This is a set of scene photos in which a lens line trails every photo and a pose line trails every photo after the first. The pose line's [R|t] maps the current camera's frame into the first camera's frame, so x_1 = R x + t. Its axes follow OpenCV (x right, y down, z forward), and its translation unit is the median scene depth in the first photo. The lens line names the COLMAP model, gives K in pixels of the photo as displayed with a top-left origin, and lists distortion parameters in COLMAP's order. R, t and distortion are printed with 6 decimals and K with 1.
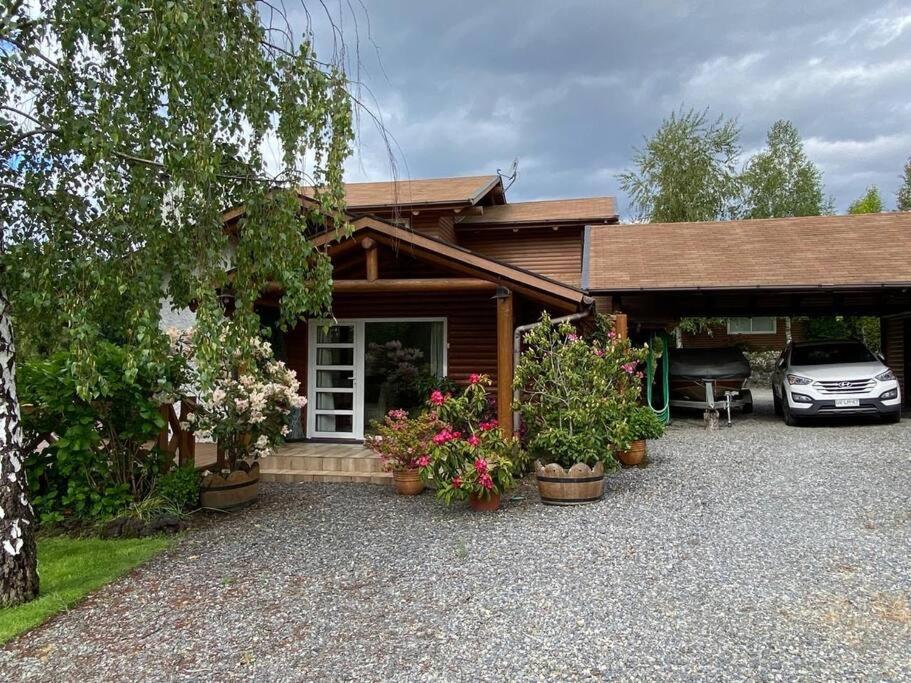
lens RADIAL K [[700.2, 0, 425.2], [0, 700.2, 343.1], [0, 0, 1]] dist [0.093491, -0.108817]
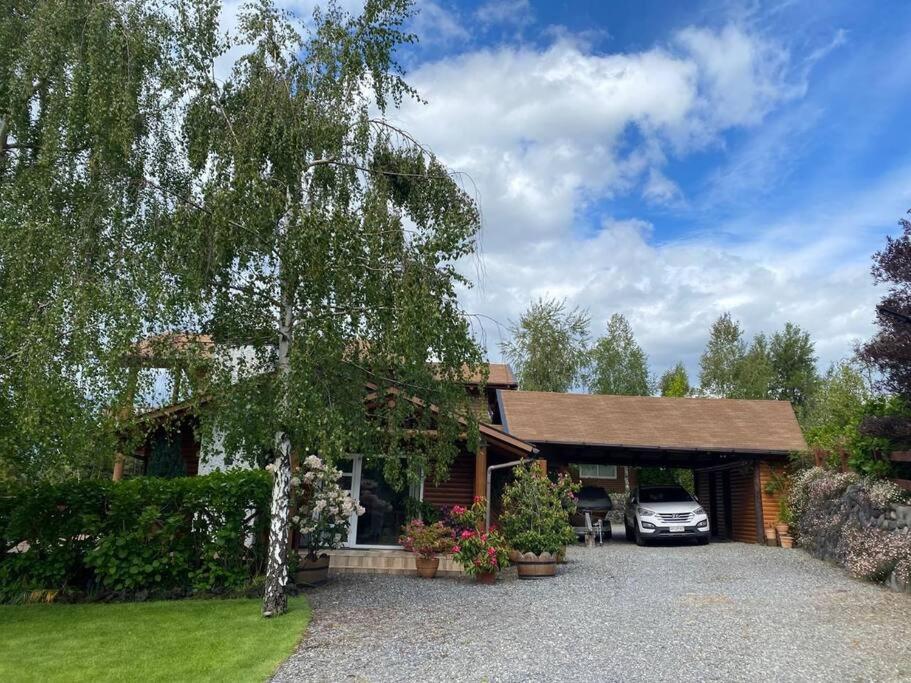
lens RADIAL K [[706.0, 0, 448.0], [0, 706.0, 336.0], [0, 0, 1]] dist [0.087889, -0.130290]
pose [[0.967846, 0.086462, 0.236217, -0.231074], [-0.038187, 0.978690, -0.201763, 0.009589], [-0.248628, 0.186255, 0.950522, -0.331135]]
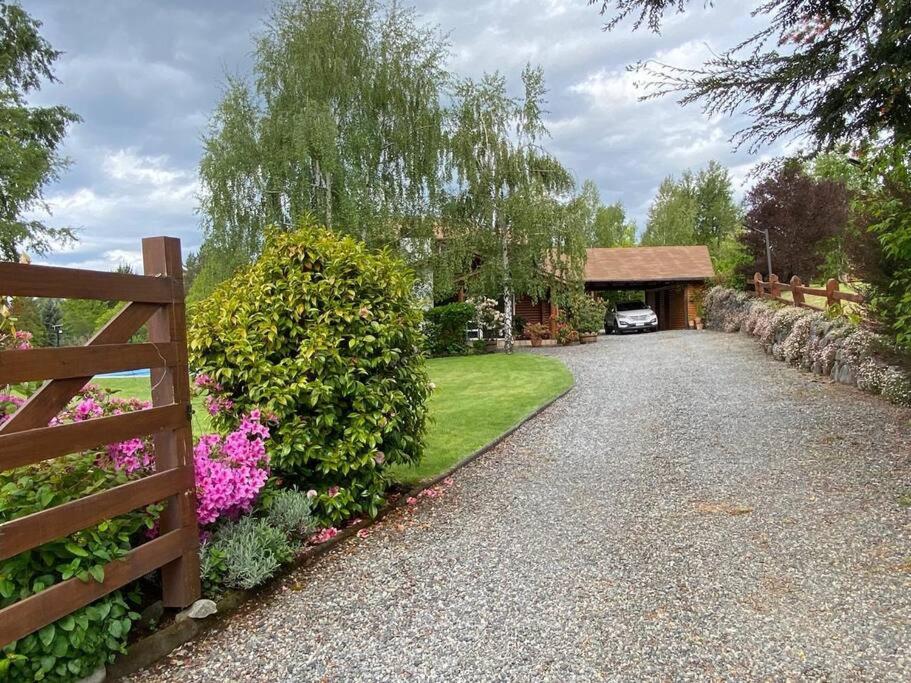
lens RADIAL K [[700.2, 0, 425.2], [0, 700.2, 343.1], [0, 0, 1]] dist [0.093491, -0.108817]
pose [[0.951206, -0.027682, 0.307312, -0.918584], [0.015318, 0.998976, 0.042572, 0.029621], [-0.308175, -0.035787, 0.950656, -1.172339]]
